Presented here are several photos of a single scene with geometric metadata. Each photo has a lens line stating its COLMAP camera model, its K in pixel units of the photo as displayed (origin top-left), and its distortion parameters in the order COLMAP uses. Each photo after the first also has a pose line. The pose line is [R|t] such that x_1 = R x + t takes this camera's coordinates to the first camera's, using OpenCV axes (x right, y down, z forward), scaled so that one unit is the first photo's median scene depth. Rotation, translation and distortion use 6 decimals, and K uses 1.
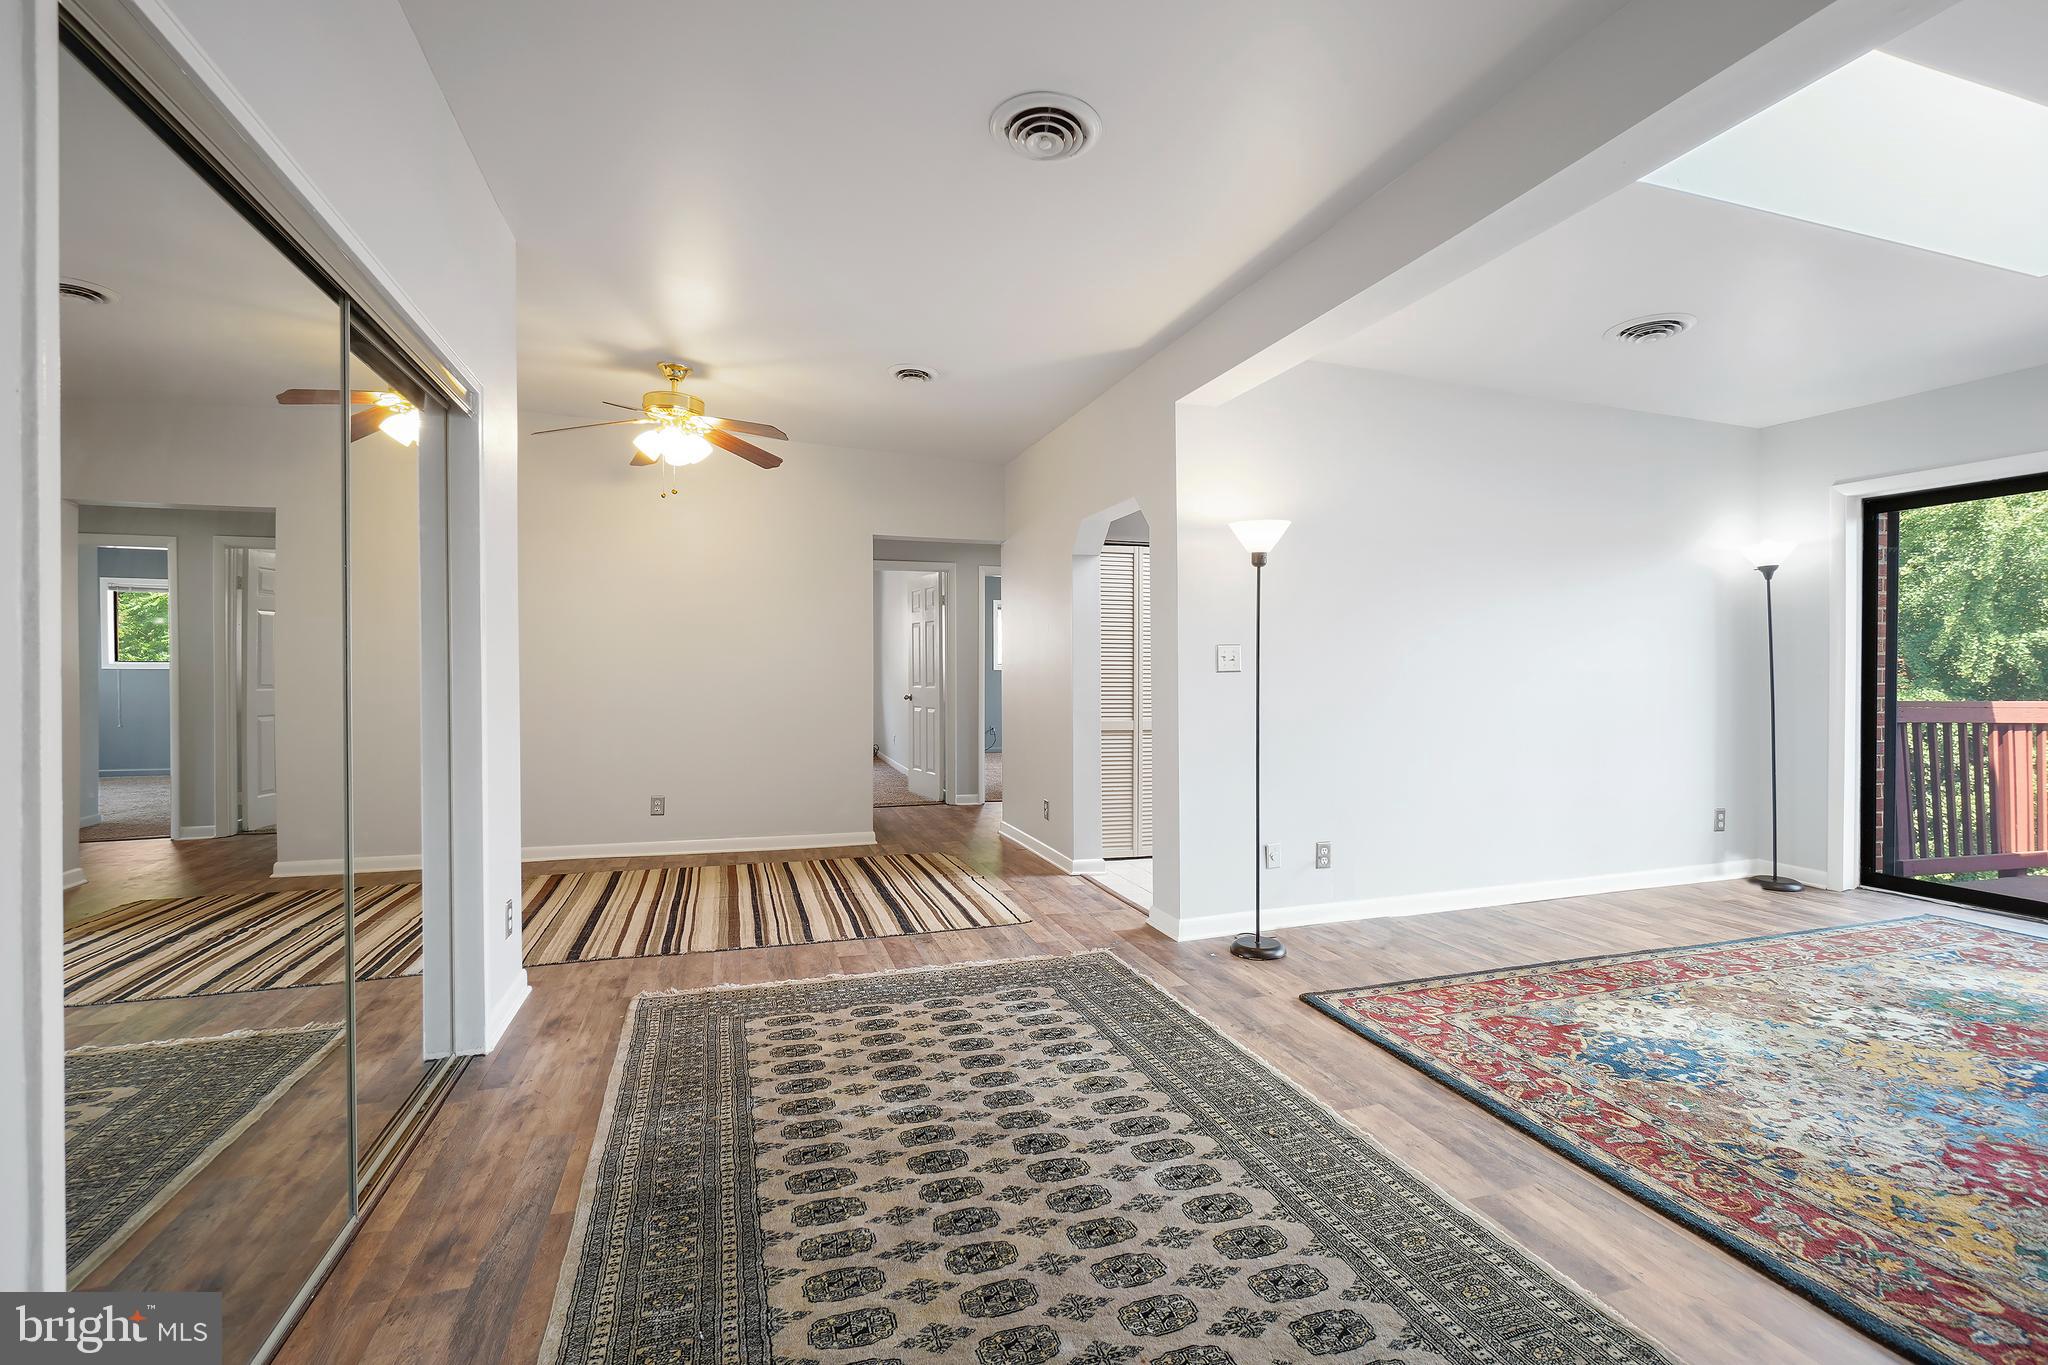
lens RADIAL K [[891.0, 0, 1010.0], [0, 891.0, 684.1], [0, 0, 1]] dist [-0.011409, 0.005540]
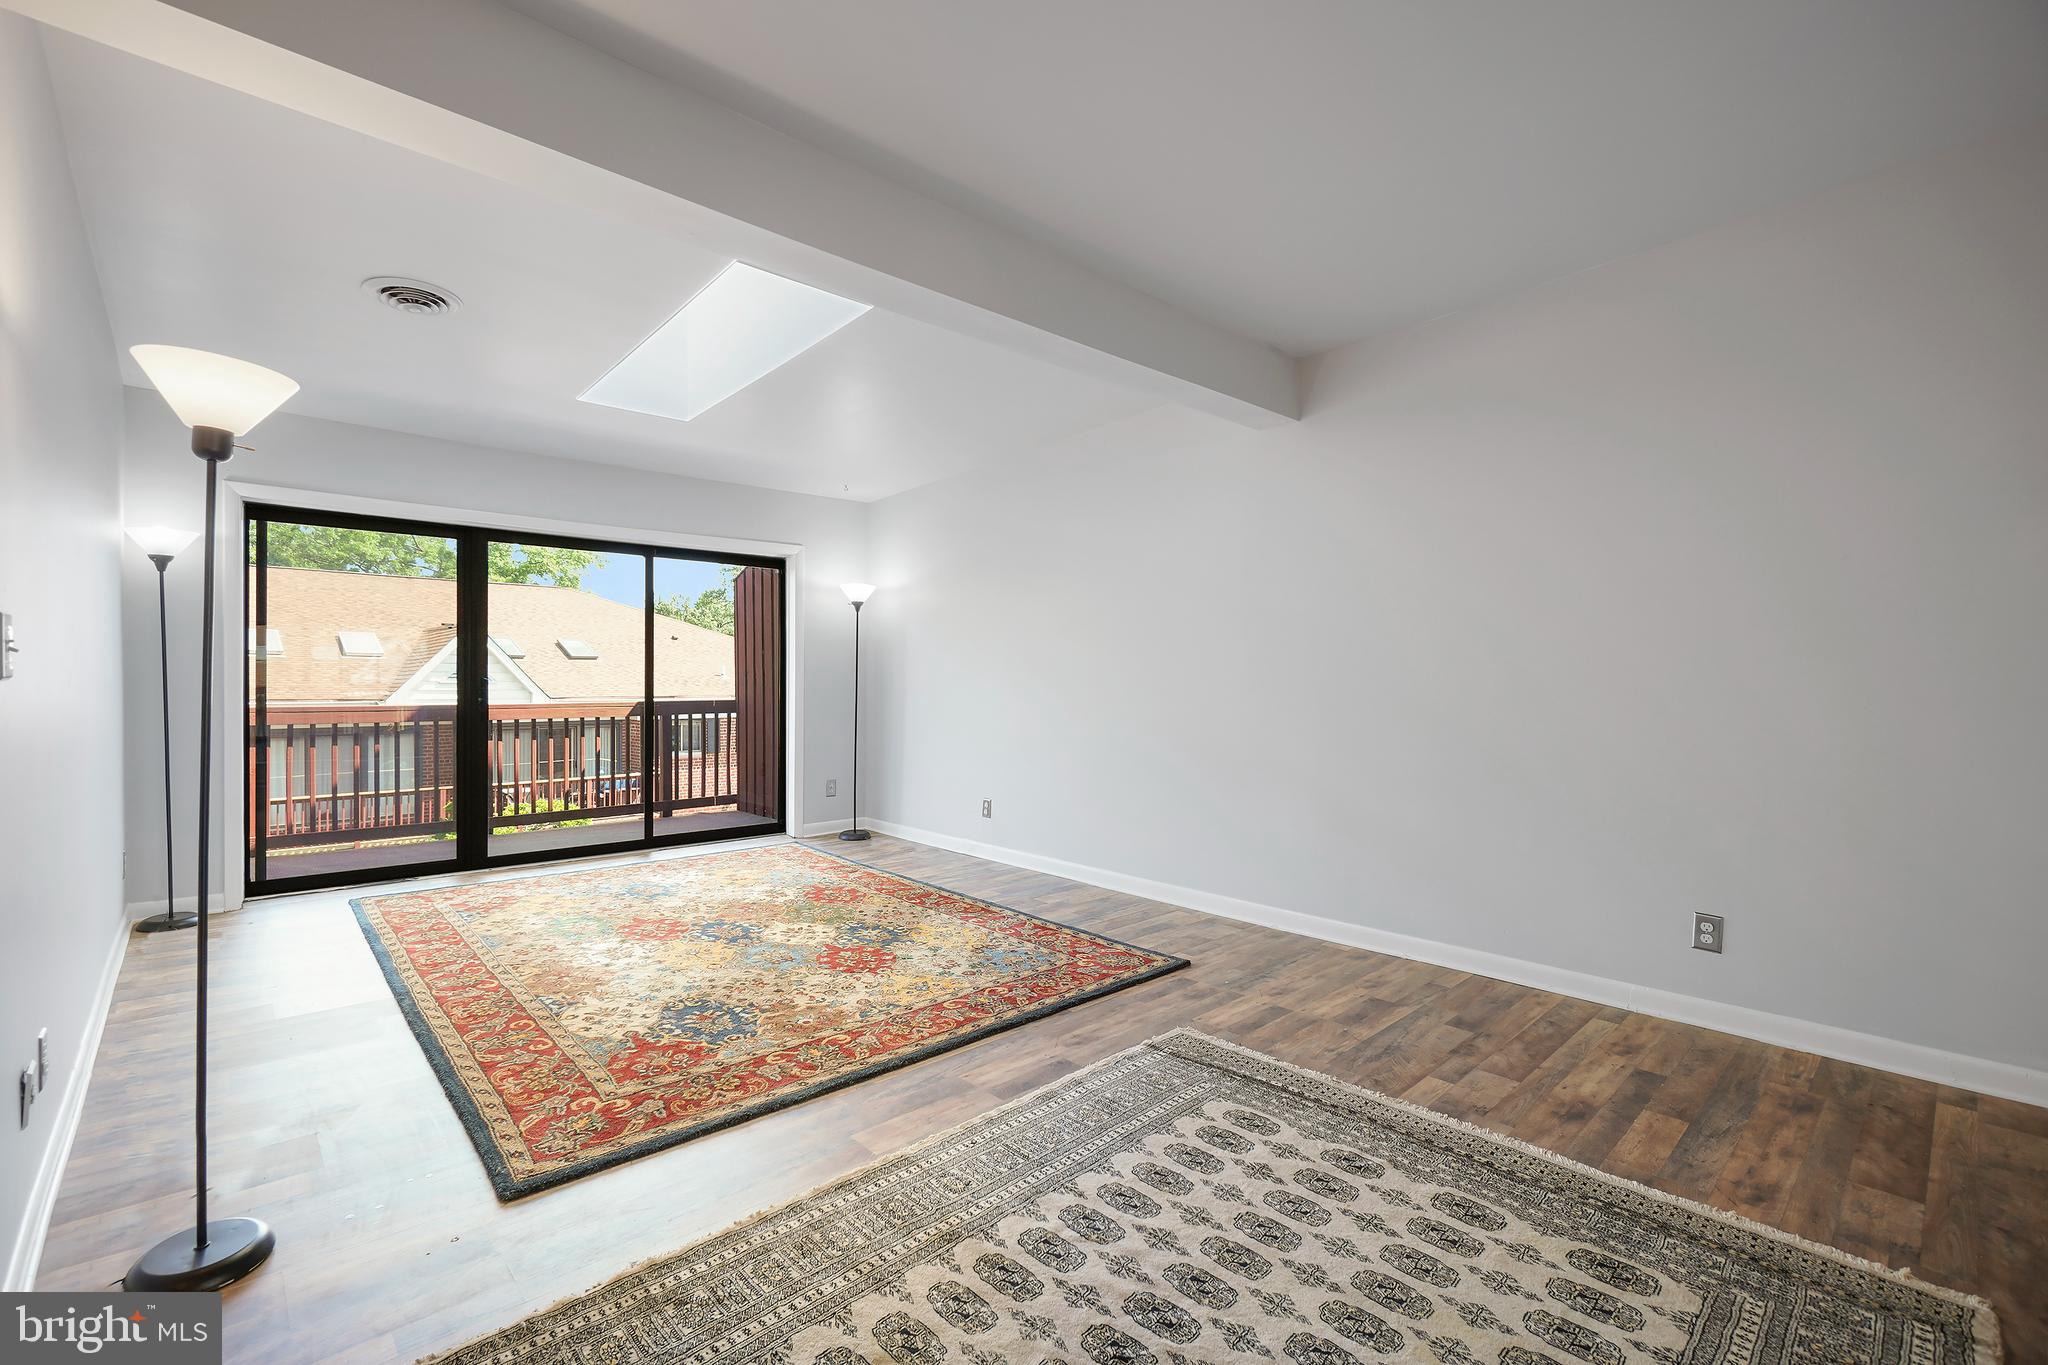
lens RADIAL K [[891.0, 0, 1000.8], [0, 891.0, 687.4], [0, 0, 1]] dist [-0.011409, 0.005540]
pose [[-0.417396, -0.008723, 0.908683, -0.412585], [0.010581, 0.999839, 0.014458, -0.015205], [-0.908663, 0.015649, -0.417236, 1.003862]]
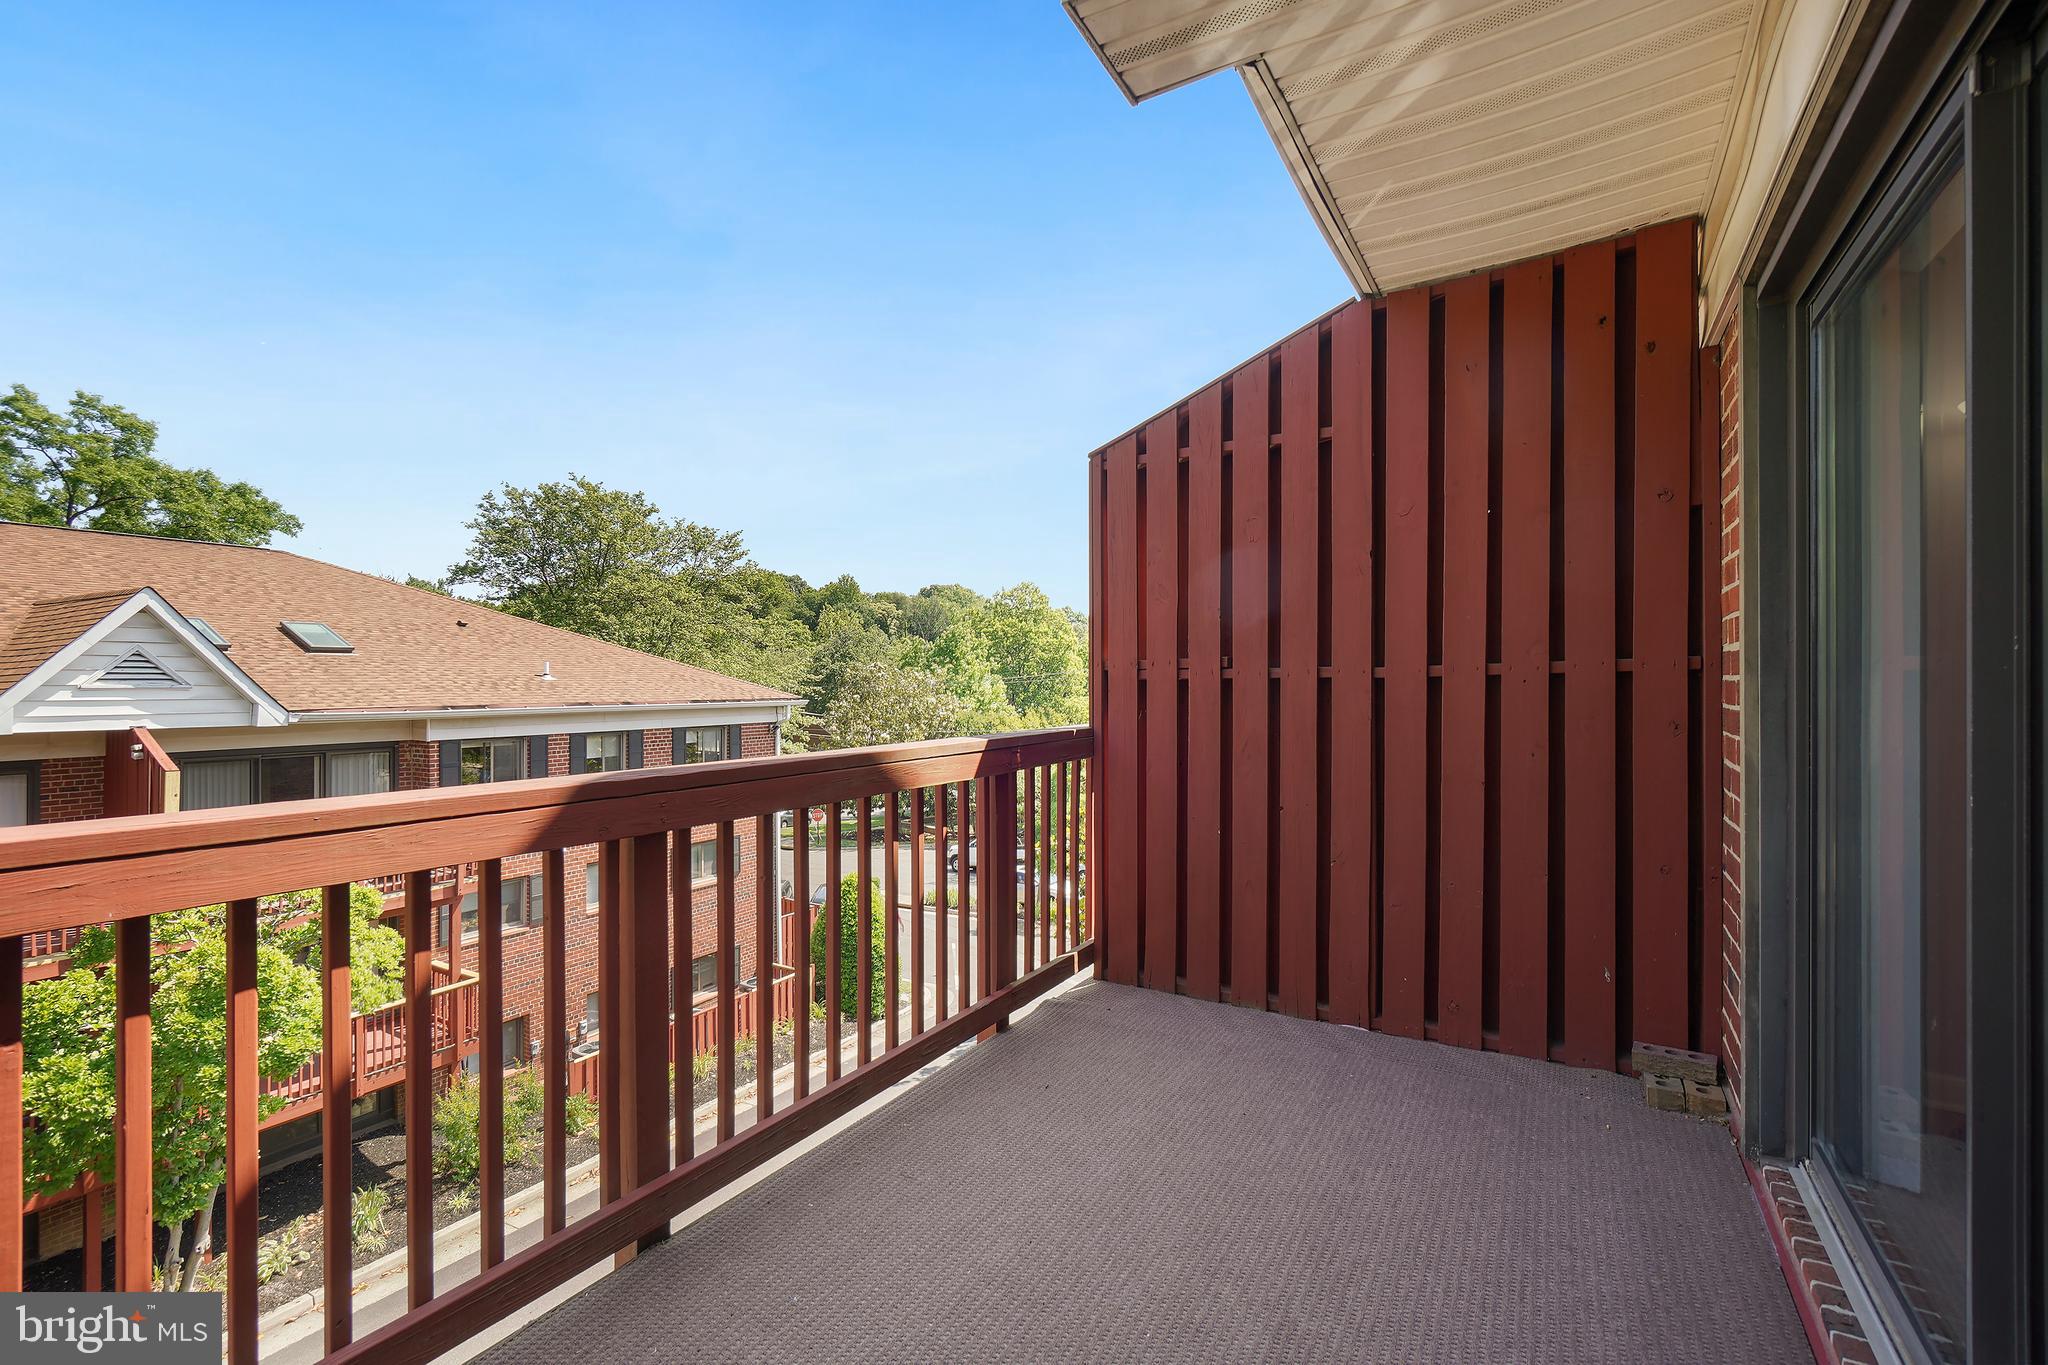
lens RADIAL K [[891.0, 0, 1007.3], [0, 891.0, 688.3], [0, 0, 1]] dist [-0.011409, 0.005540]
pose [[-0.656208, -0.006891, 0.754549, 1.708278], [0.010097, 0.999789, 0.017912, -0.027322], [-0.754512, 0.019372, -0.656000, 1.515211]]
